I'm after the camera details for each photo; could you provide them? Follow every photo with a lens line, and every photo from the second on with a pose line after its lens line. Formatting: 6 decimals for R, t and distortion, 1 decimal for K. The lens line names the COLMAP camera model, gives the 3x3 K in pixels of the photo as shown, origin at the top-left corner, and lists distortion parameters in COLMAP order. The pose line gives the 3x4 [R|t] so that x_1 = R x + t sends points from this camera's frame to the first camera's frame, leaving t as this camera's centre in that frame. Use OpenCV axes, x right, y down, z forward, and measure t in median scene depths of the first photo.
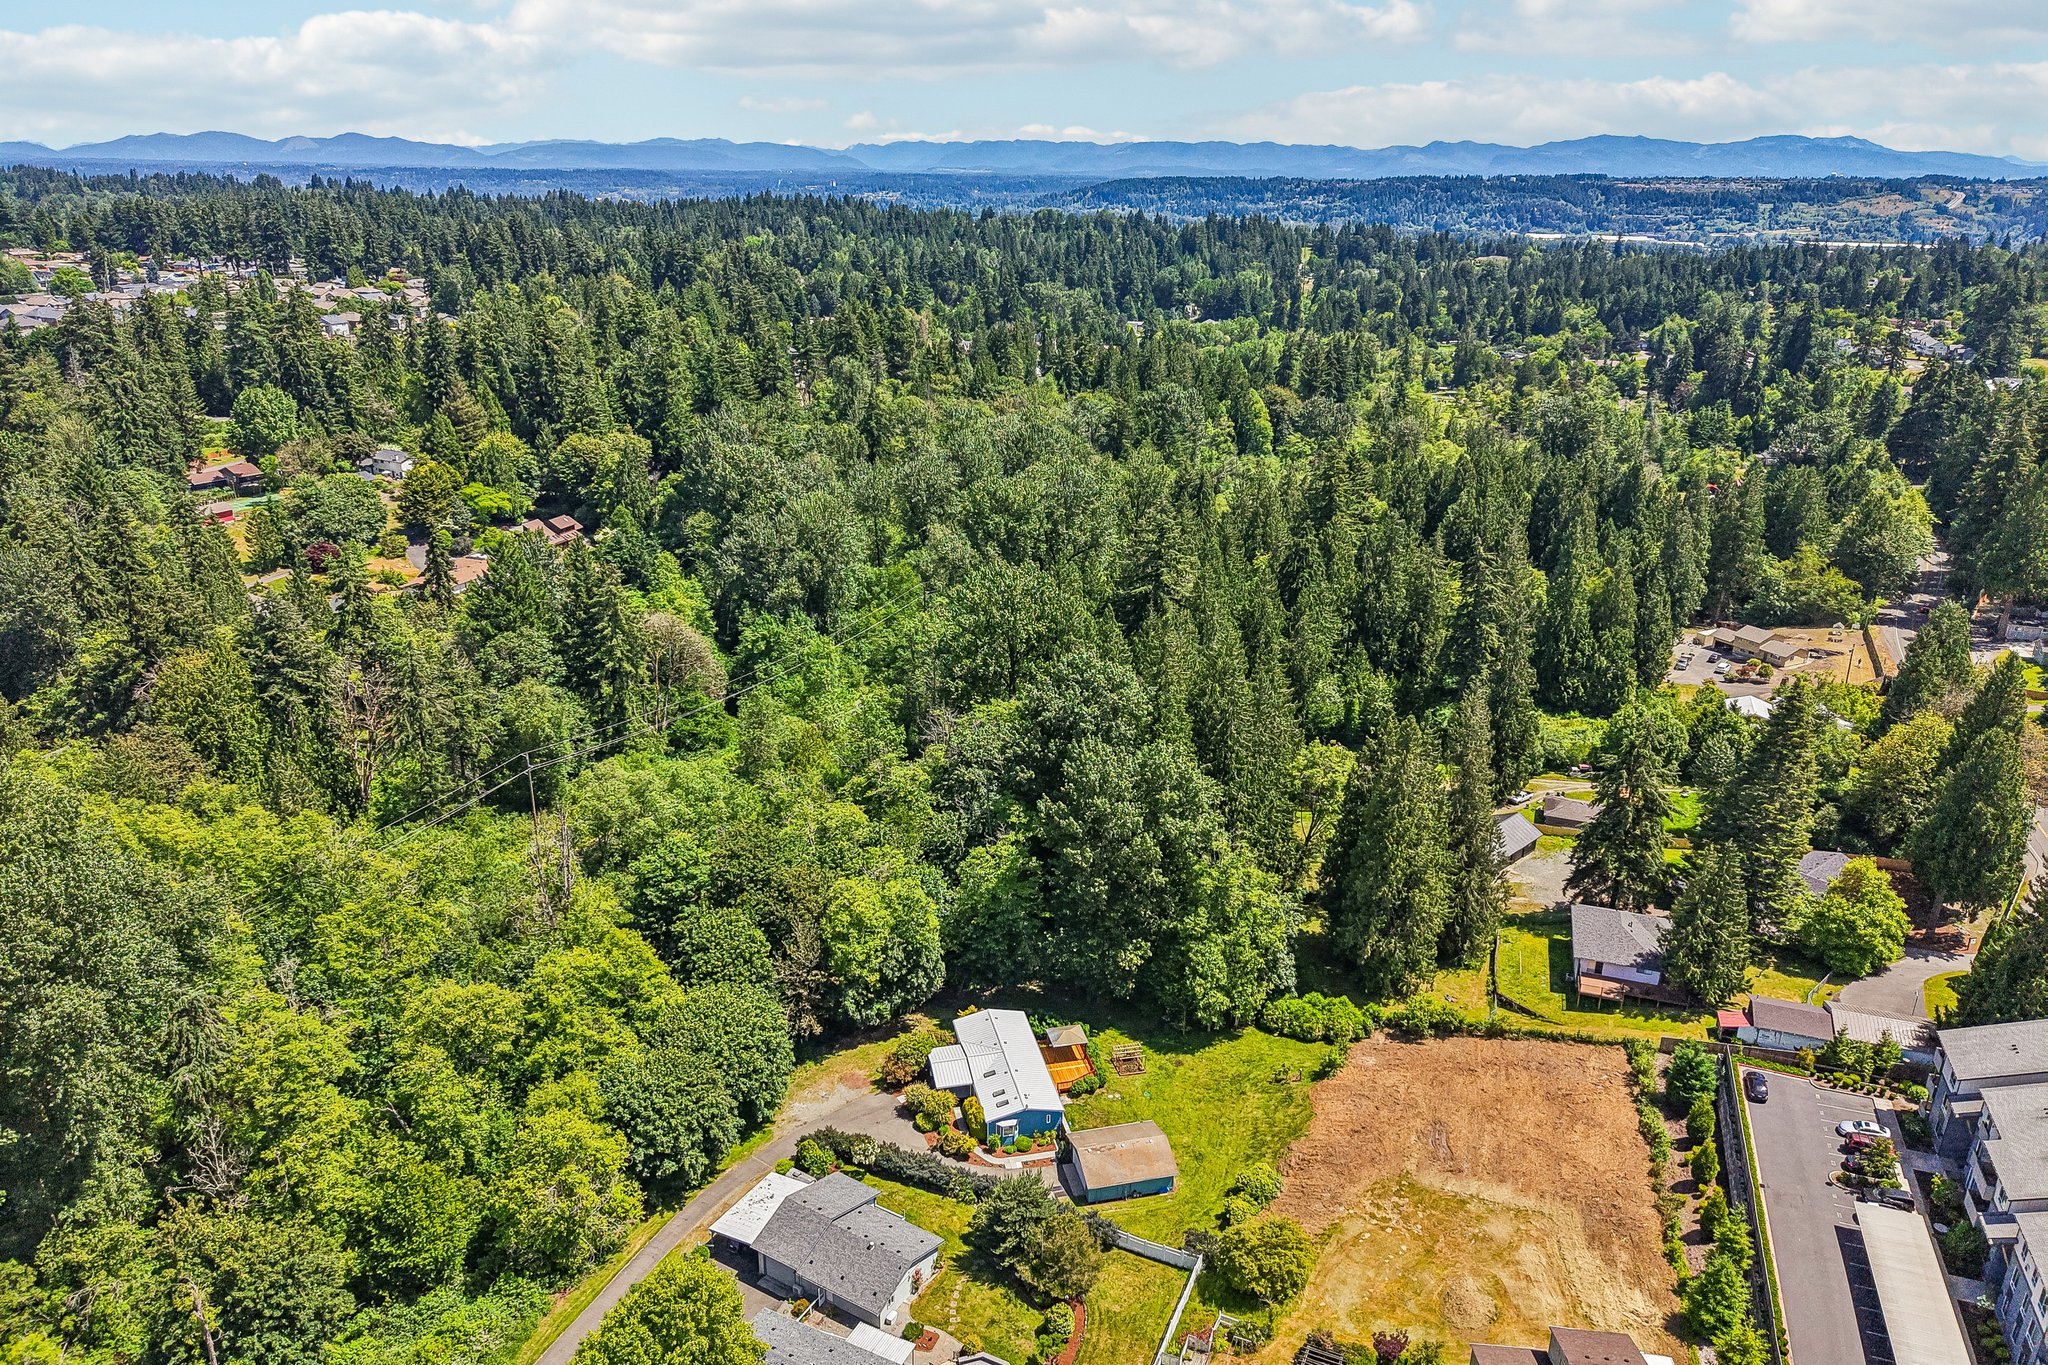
lens RADIAL K [[1378.1, 0, 985.7], [0, 1378.1, 676.6], [0, 0, 1]] dist [0.088531, -0.109372]
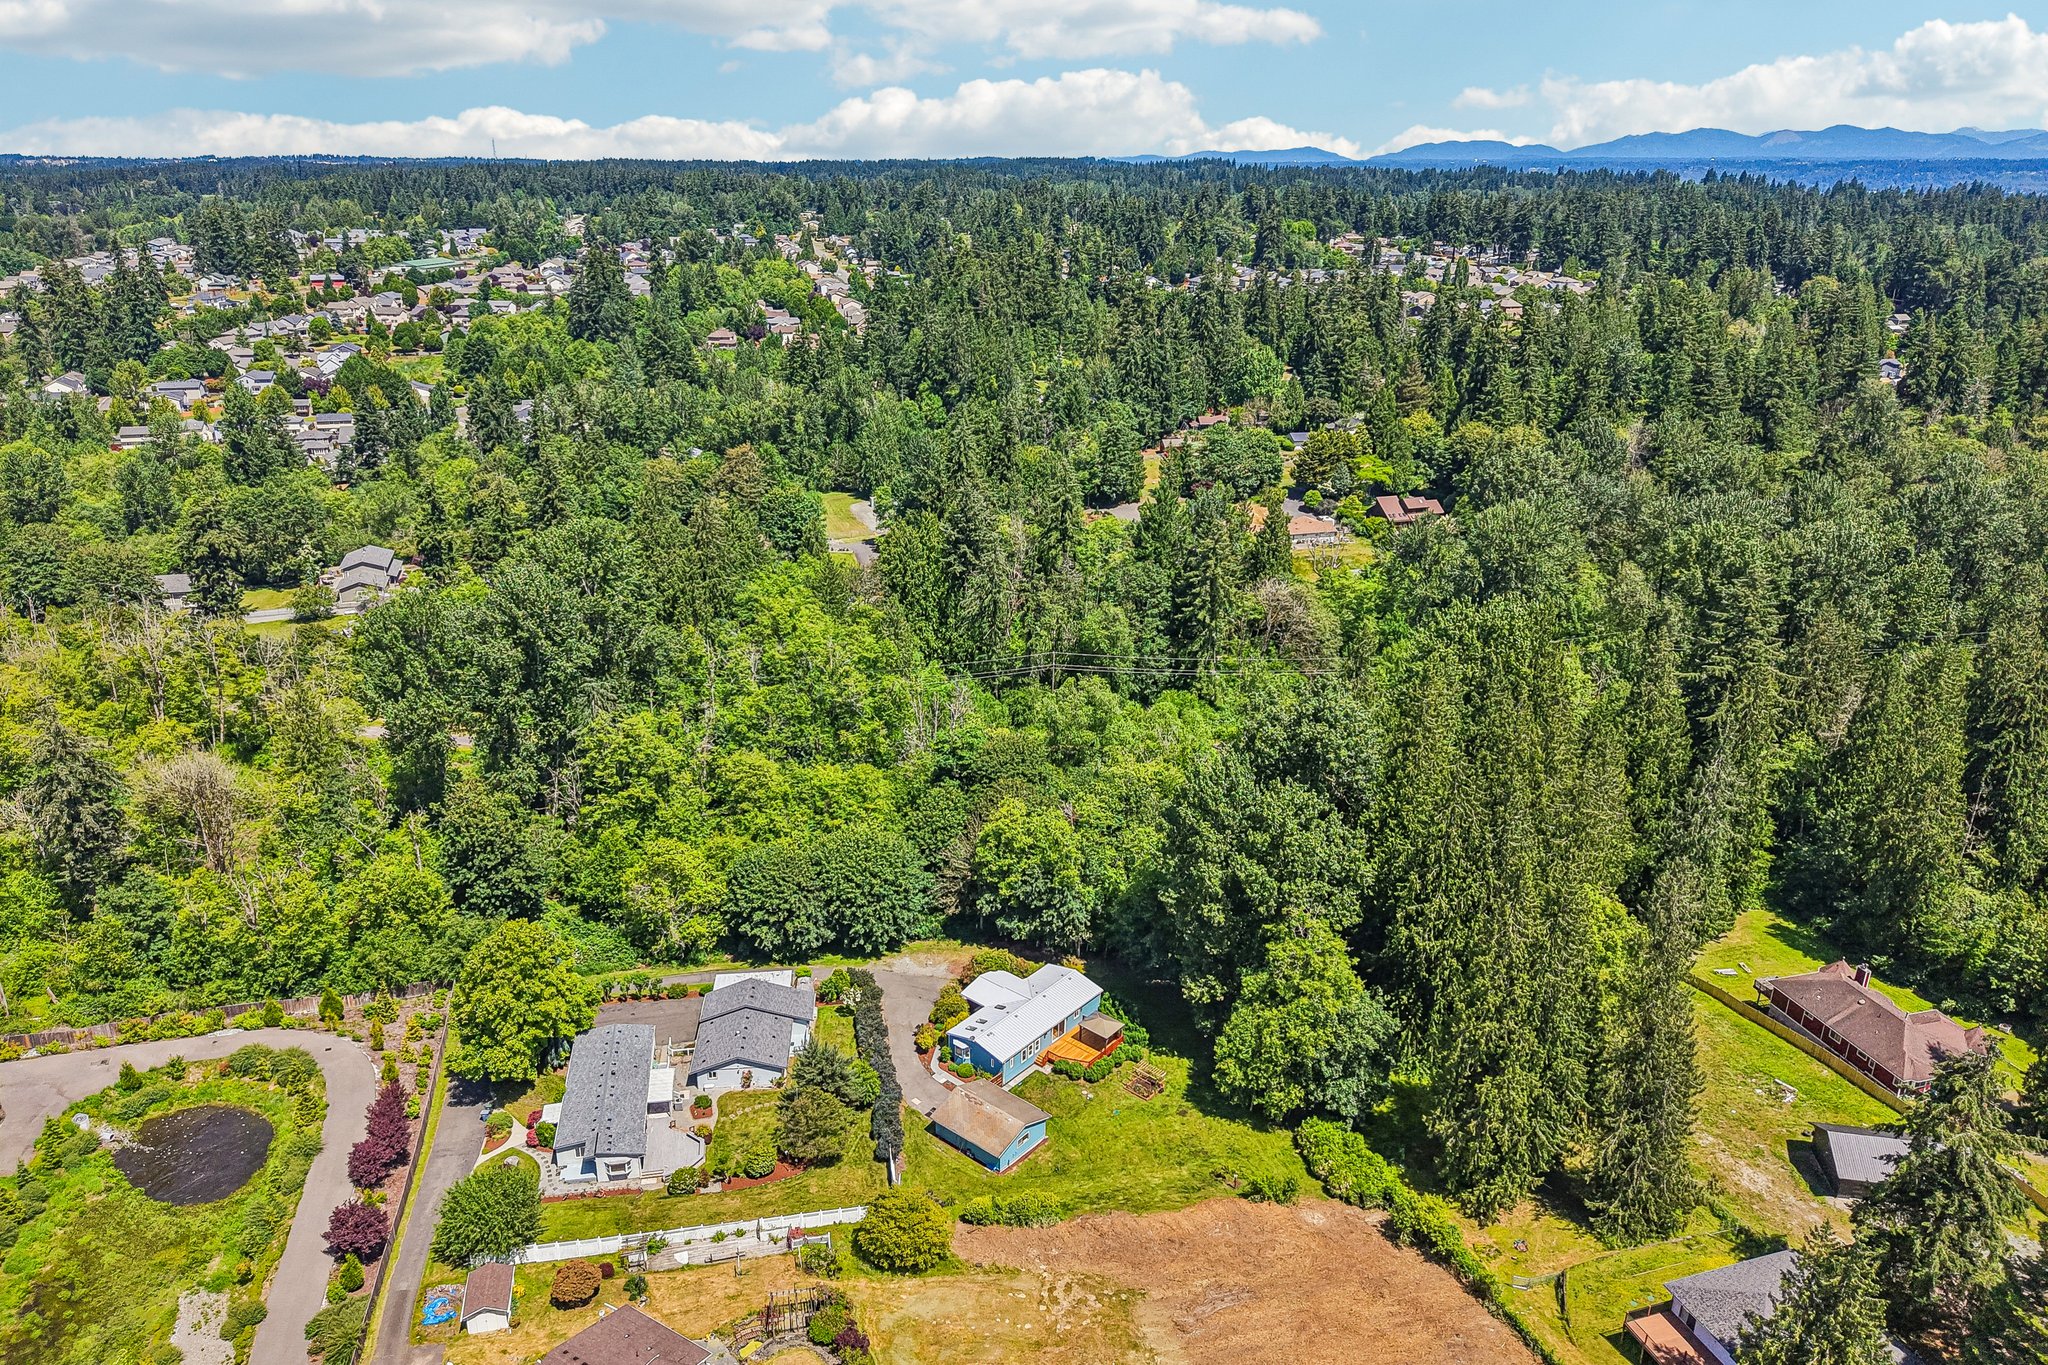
lens RADIAL K [[1408.3, 0, 1024.0], [0, 1408.3, 682.5], [0, 0, 1]] dist [0.042269, -0.039424]
pose [[0.572326, 0.265425, -0.775882, 0.355329], [-0.265281, 0.955218, 0.131091, -0.042739], [0.775931, 0.130800, 0.617108, 0.149785]]
